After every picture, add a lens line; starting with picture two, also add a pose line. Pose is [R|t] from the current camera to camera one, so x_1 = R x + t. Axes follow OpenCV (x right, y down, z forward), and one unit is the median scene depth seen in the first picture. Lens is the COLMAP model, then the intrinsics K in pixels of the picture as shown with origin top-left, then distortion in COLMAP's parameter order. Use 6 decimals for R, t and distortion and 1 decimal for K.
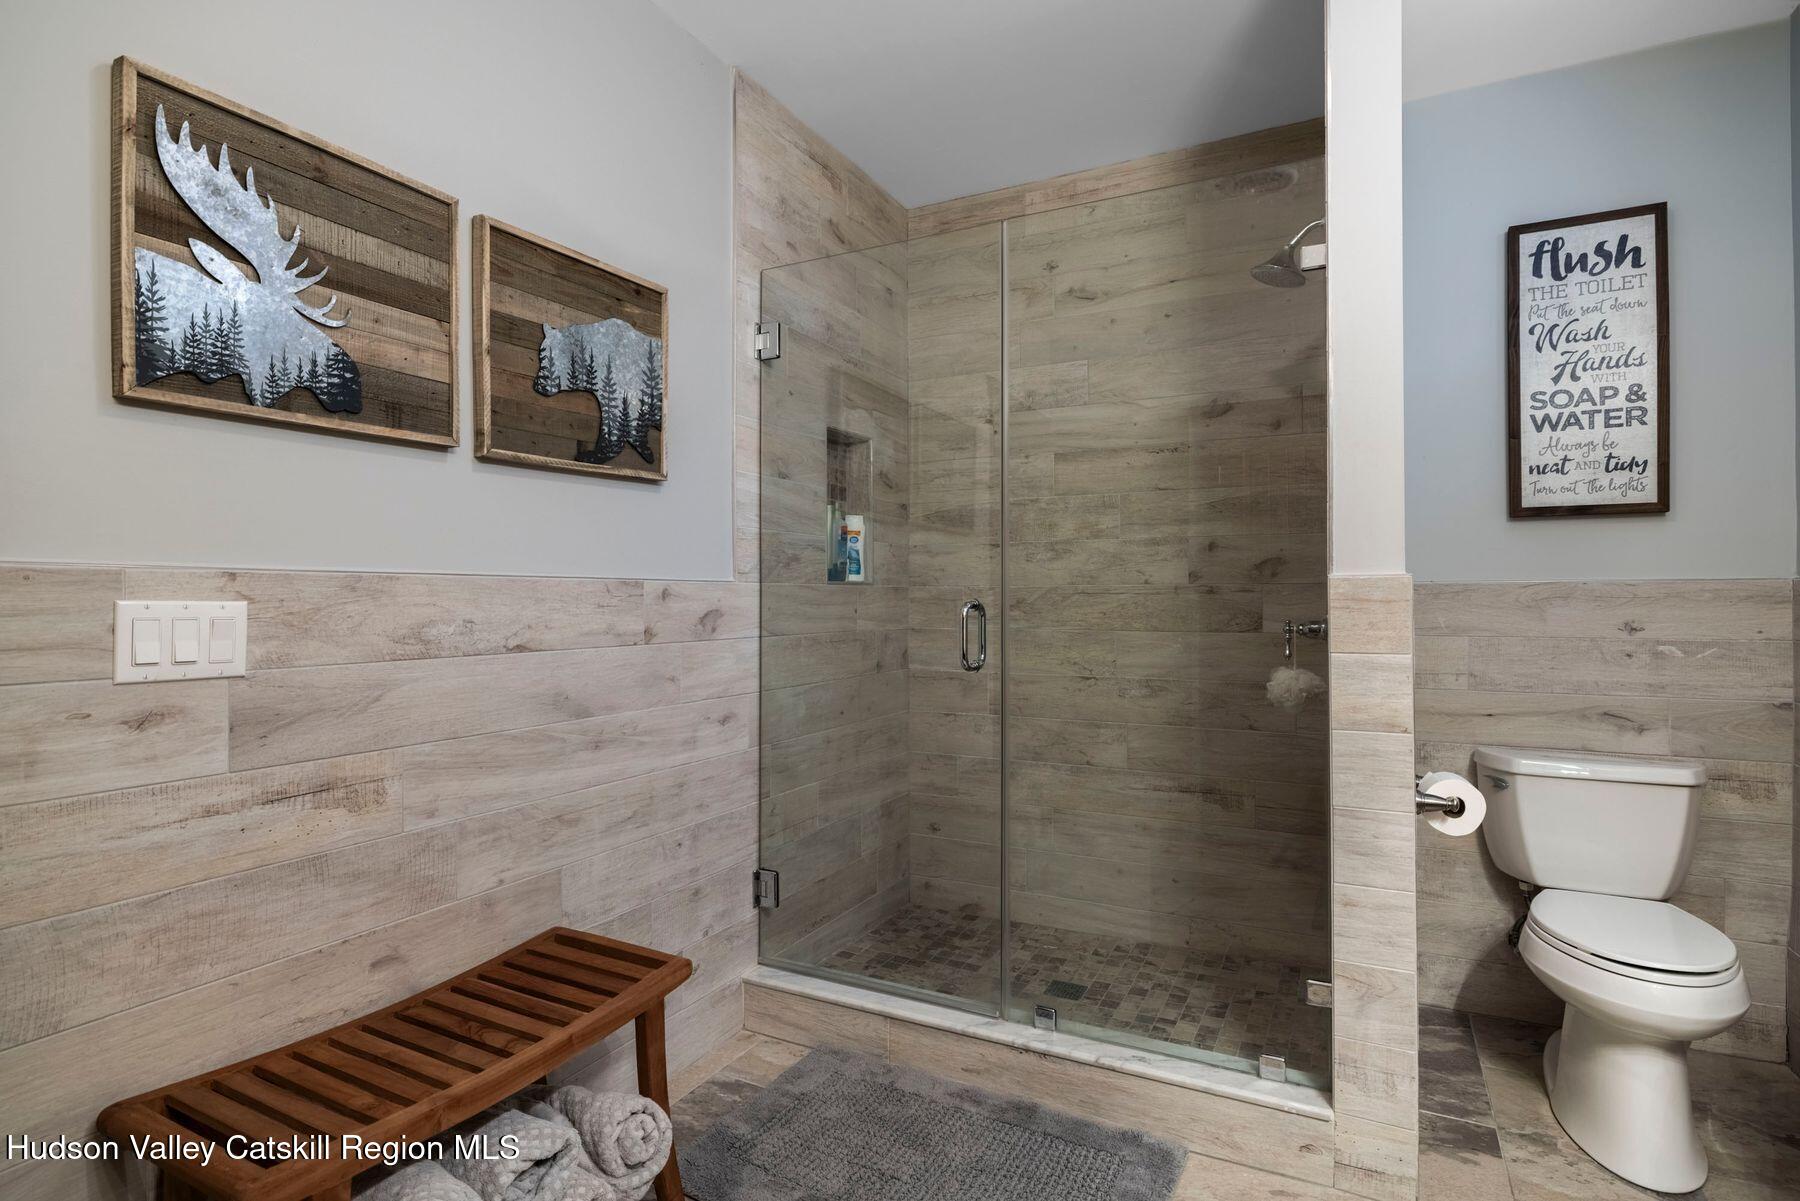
lens RADIAL K [[915.9, 0, 904.3], [0, 915.9, 596.2], [0, 0, 1]] dist [-0.000077, -0.000116]
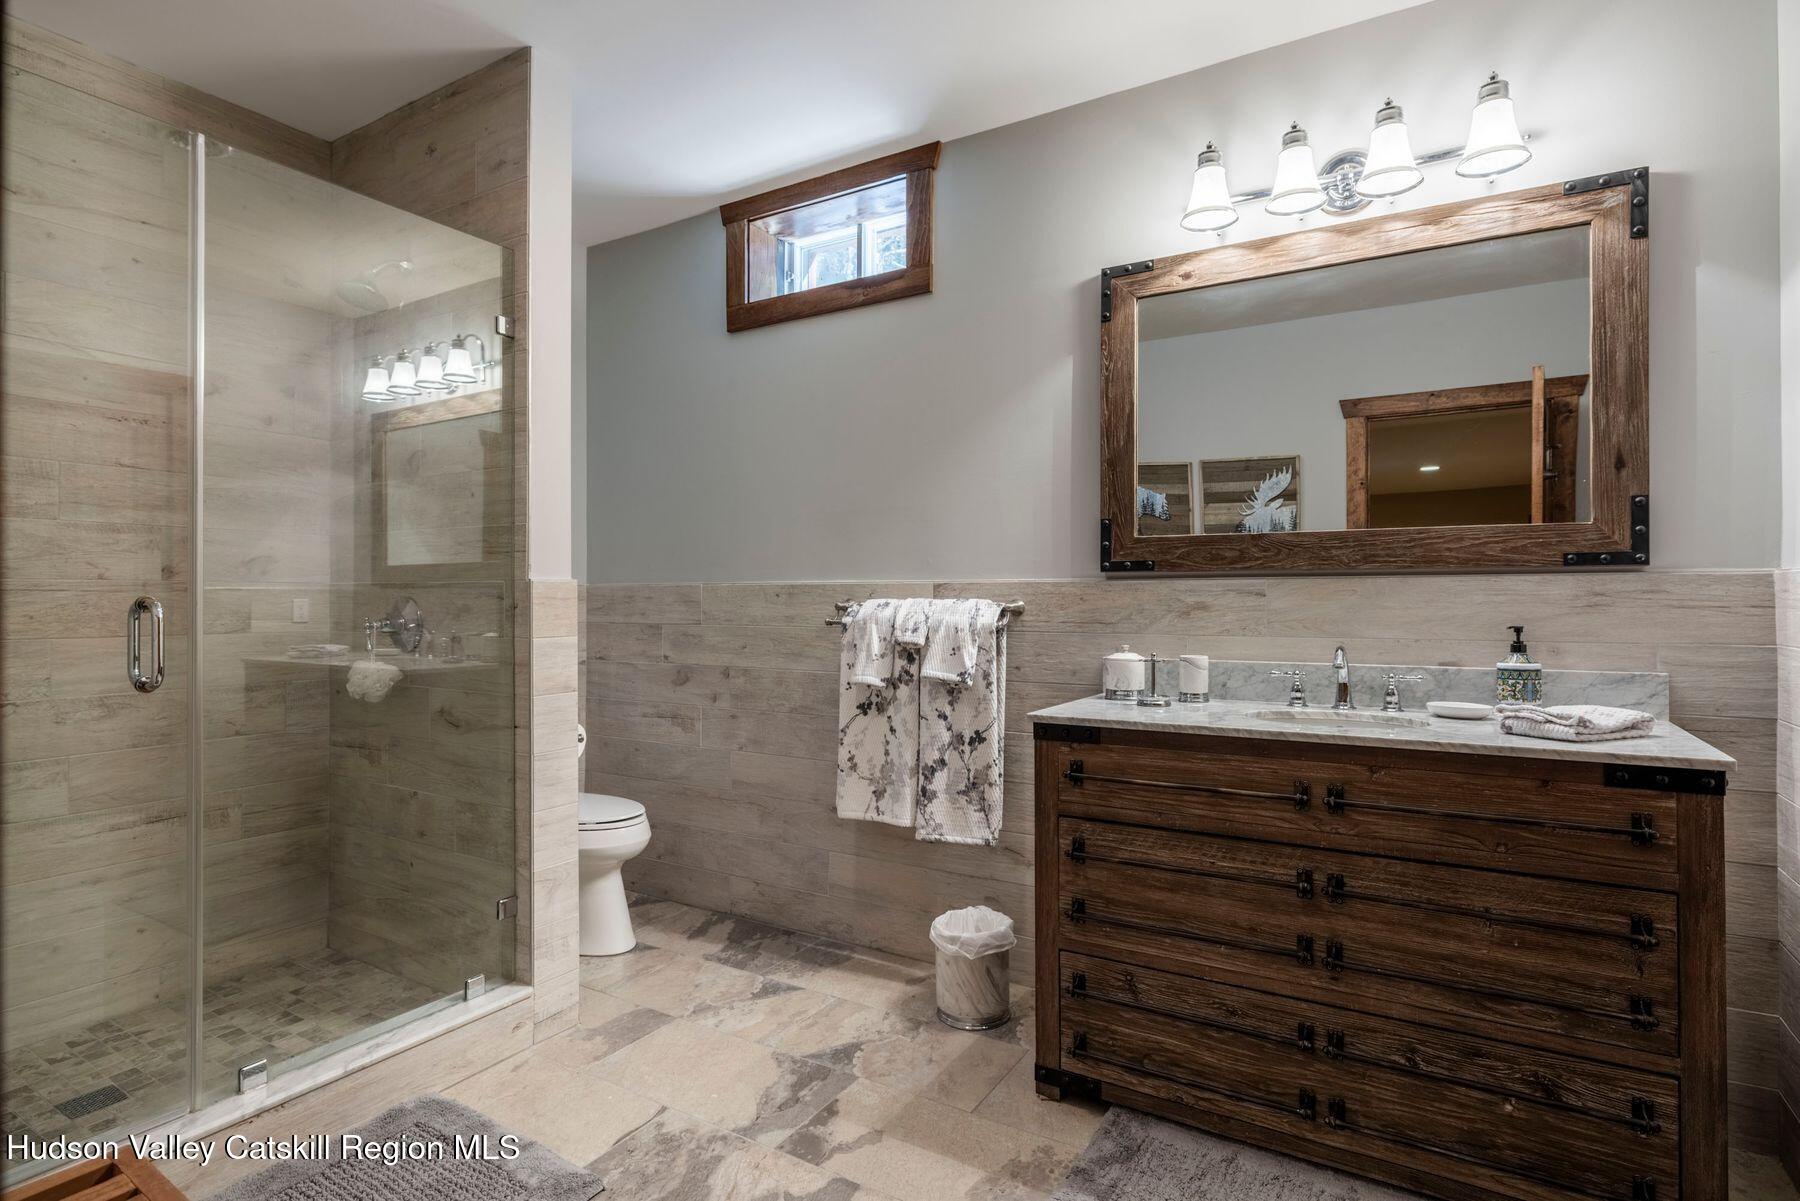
lens RADIAL K [[928.1, 0, 902.1], [0, 928.1, 598.9], [0, 0, 1]] dist [0.000315, 0.000371]
pose [[0.056233, 0.002232, 0.998415, -0.576068], [-0.001628, 0.999996, -0.002144, 0.005205], [-0.998416, -0.001505, 0.056236, 0.274645]]
